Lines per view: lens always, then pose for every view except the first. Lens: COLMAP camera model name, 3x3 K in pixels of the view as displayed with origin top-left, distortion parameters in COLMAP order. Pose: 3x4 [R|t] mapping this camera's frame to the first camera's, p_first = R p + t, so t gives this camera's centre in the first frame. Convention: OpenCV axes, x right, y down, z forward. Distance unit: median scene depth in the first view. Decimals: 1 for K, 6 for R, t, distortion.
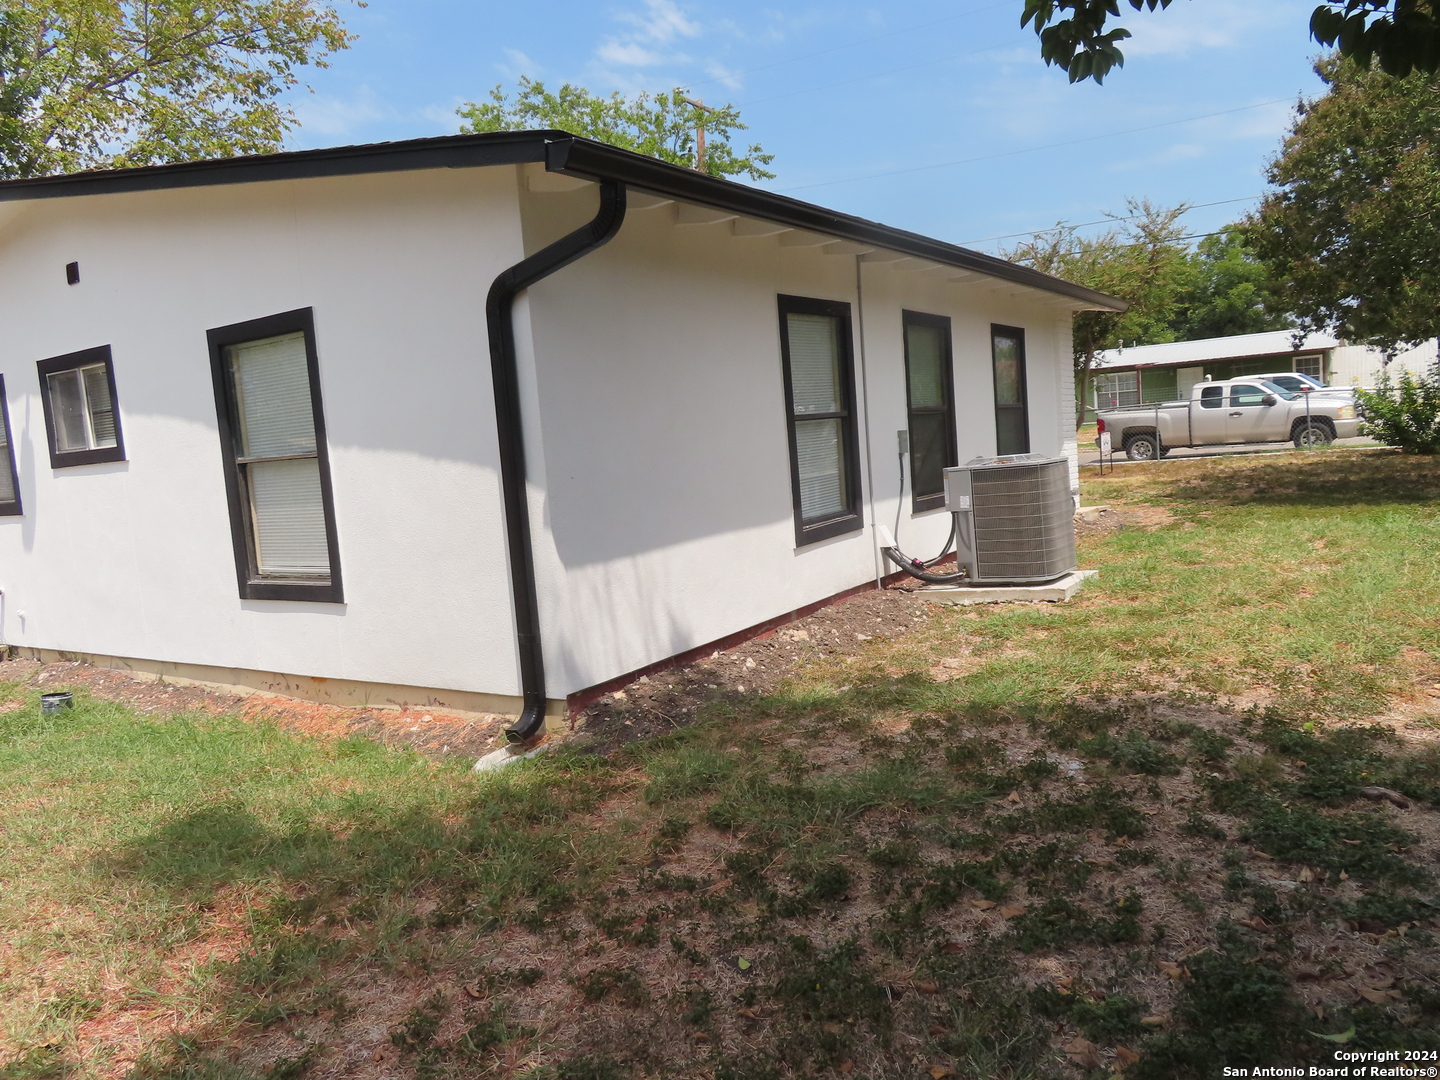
lens RADIAL K [[1018.3, 0, 720.0], [0, 1018.3, 540.0], [0, 0, 1]] dist [-0.014406, 0.000776]
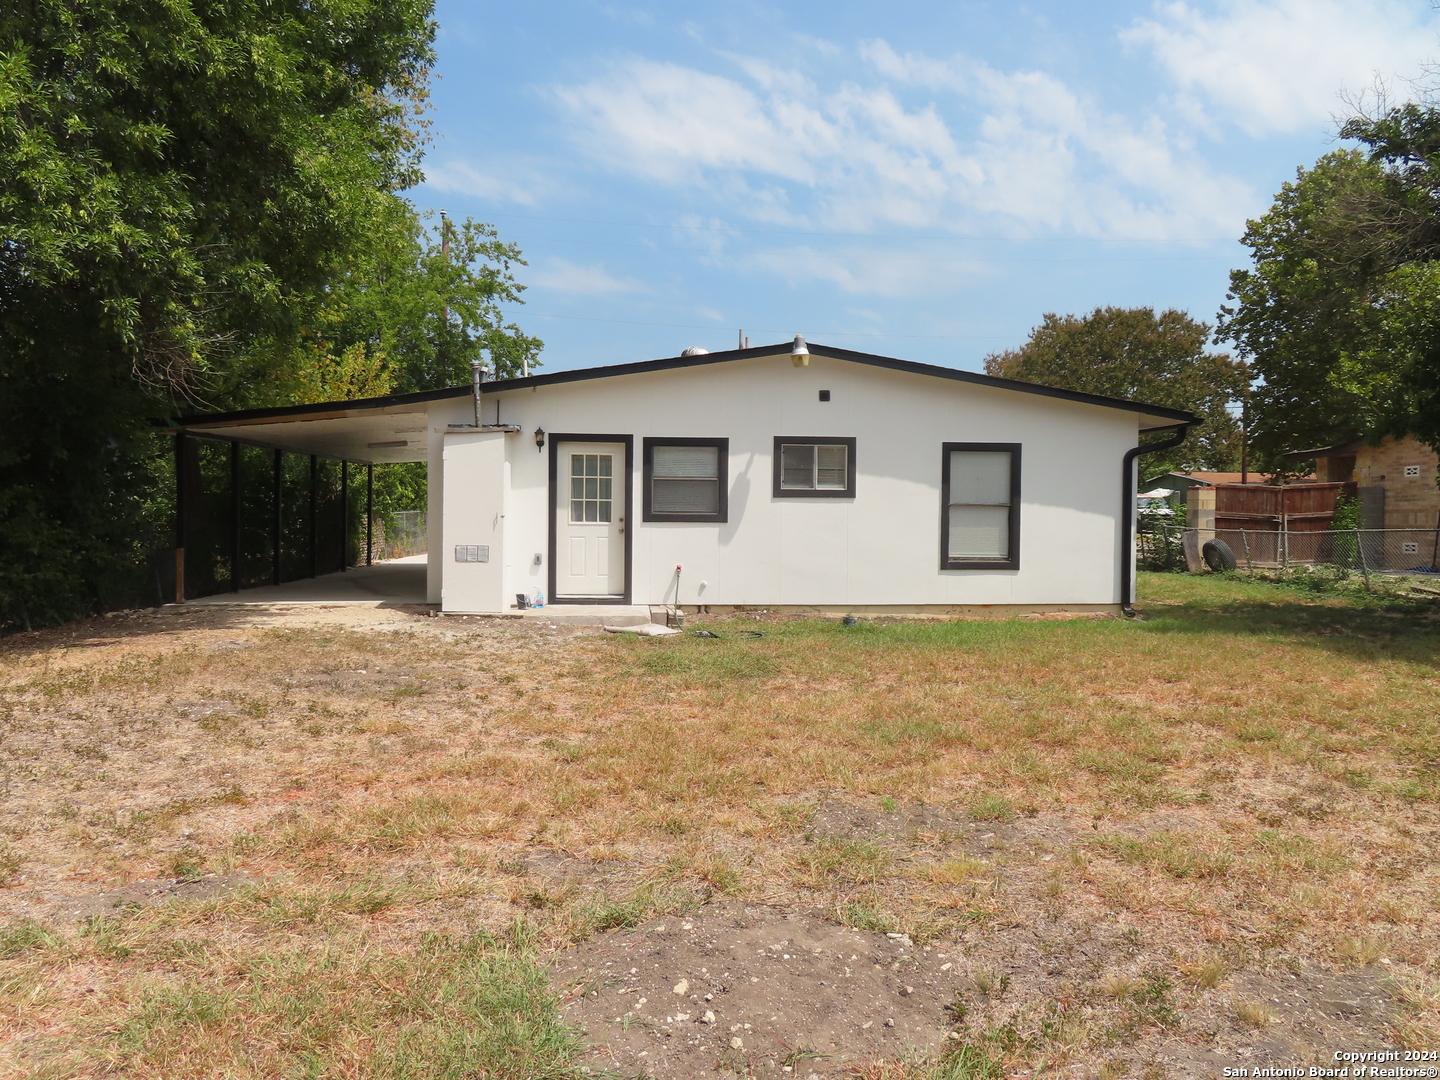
lens RADIAL K [[1018.3, 0, 720.0], [0, 1018.3, 540.0], [0, 0, 1]] dist [-0.014406, 0.000776]
pose [[0.788901, 0.068177, 0.610726, -2.048517], [-0.007325, 0.994799, -0.101590, 0.206978], [-0.614476, 0.075671, 0.785298, -0.362788]]
